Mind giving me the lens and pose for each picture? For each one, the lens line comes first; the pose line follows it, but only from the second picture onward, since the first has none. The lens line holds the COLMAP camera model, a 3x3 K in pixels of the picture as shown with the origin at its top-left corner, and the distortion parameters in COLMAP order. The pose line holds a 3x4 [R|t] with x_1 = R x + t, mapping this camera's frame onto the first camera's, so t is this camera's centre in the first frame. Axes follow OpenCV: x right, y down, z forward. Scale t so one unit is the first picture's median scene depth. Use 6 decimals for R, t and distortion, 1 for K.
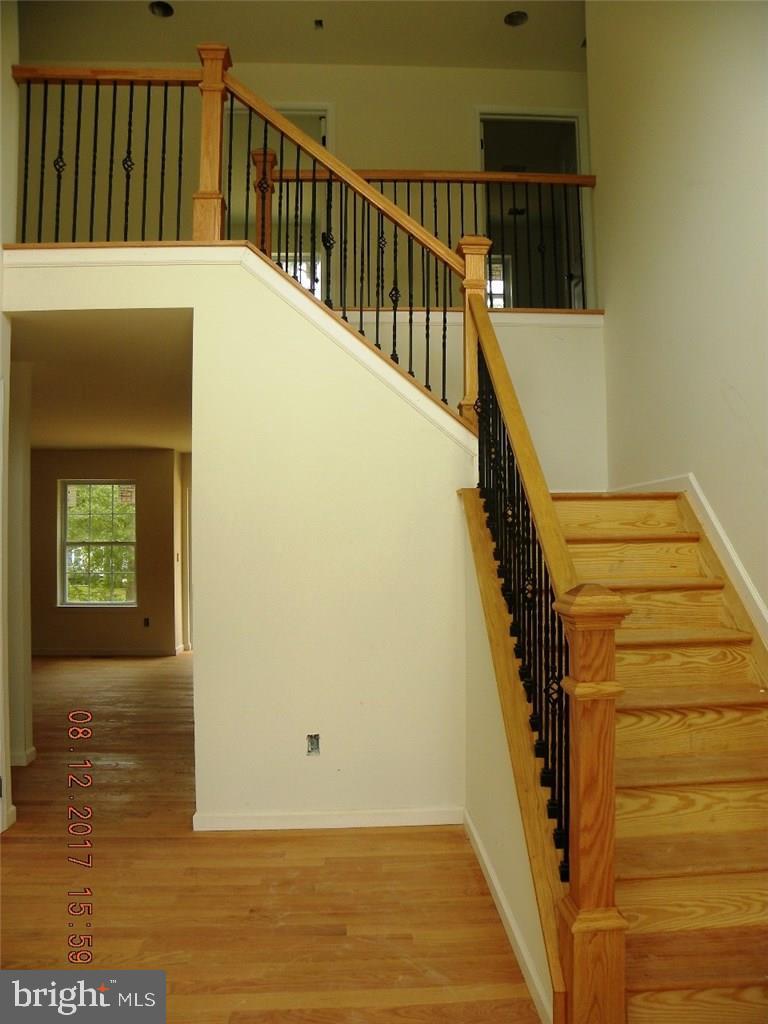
lens RADIAL K [[773.2, 0, 388.1], [0, 773.2, 519.1], [0, 0, 1]] dist [-0.157558, 0.102264]
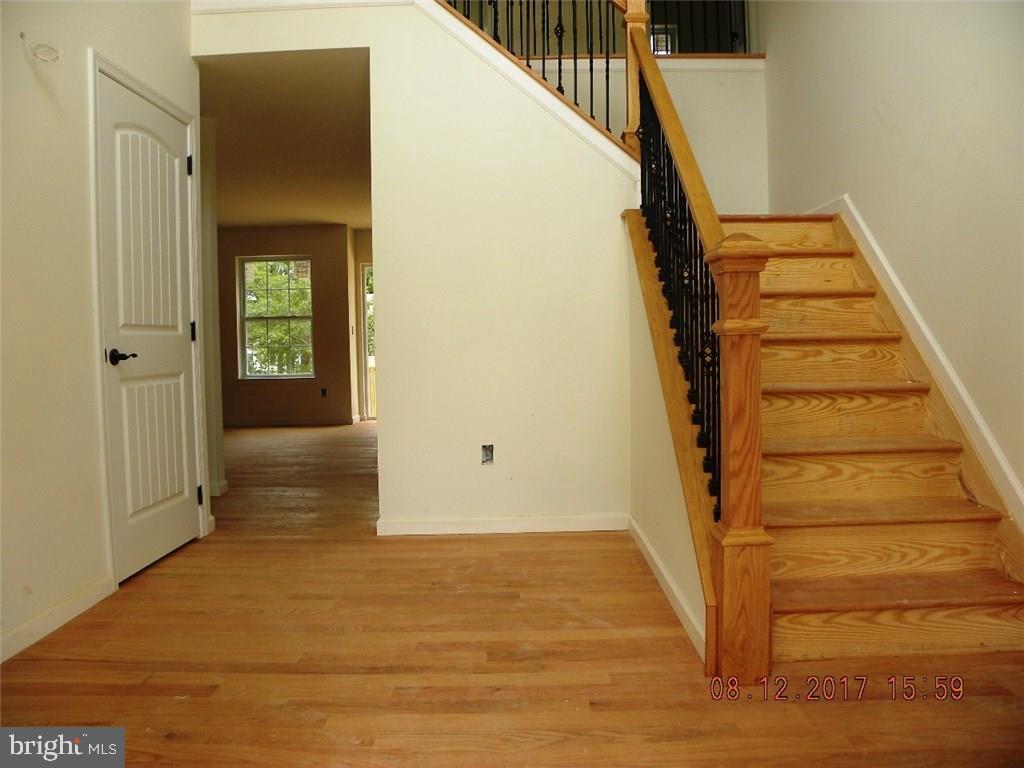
lens RADIAL K [[776.4, 0, 512.0], [0, 776.4, 384.0], [0, 0, 1]] dist [-0.149812, 0.088748]
pose [[0.998246, -0.007001, -0.058783, 0.000993], [0.011424, 0.997098, 0.075263, 0.136045], [0.058086, -0.075802, 0.995430, -0.087864]]
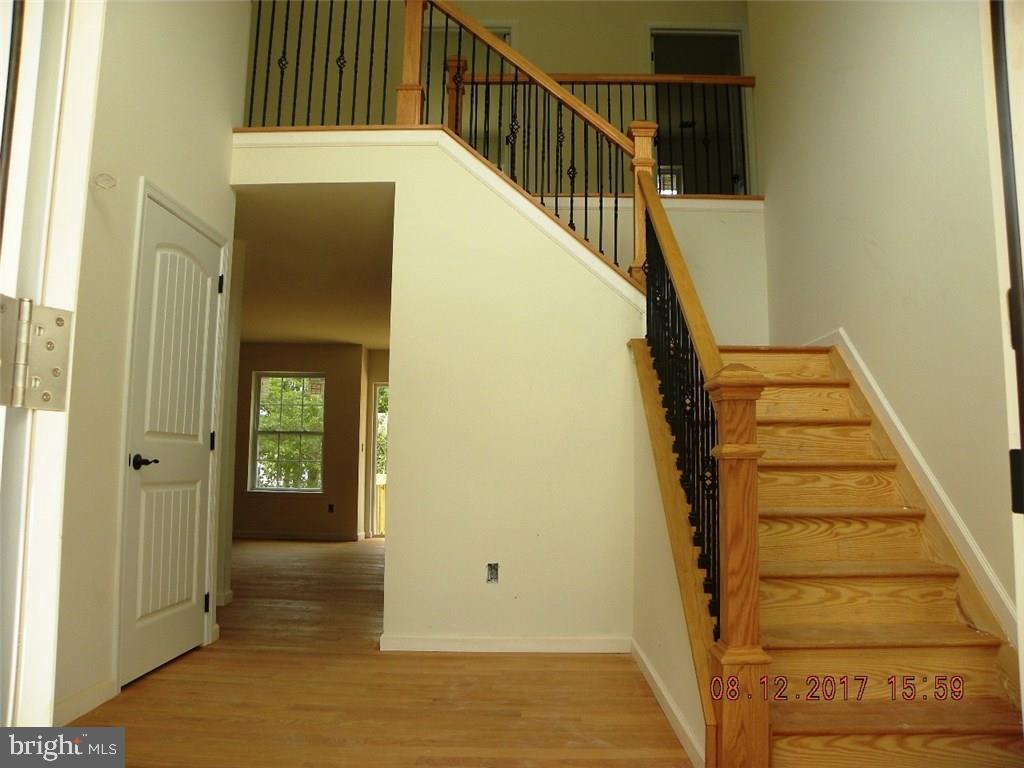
lens RADIAL K [[773.2, 0, 512.0], [0, 773.2, 384.0], [0, 0, 1]] dist [-0.157558, 0.102264]
pose [[0.997647, 0.011425, -0.067596, 0.000034], [-0.017069, 0.996360, -0.083518, 0.139299], [0.066396, 0.084476, 0.994211, -0.125630]]
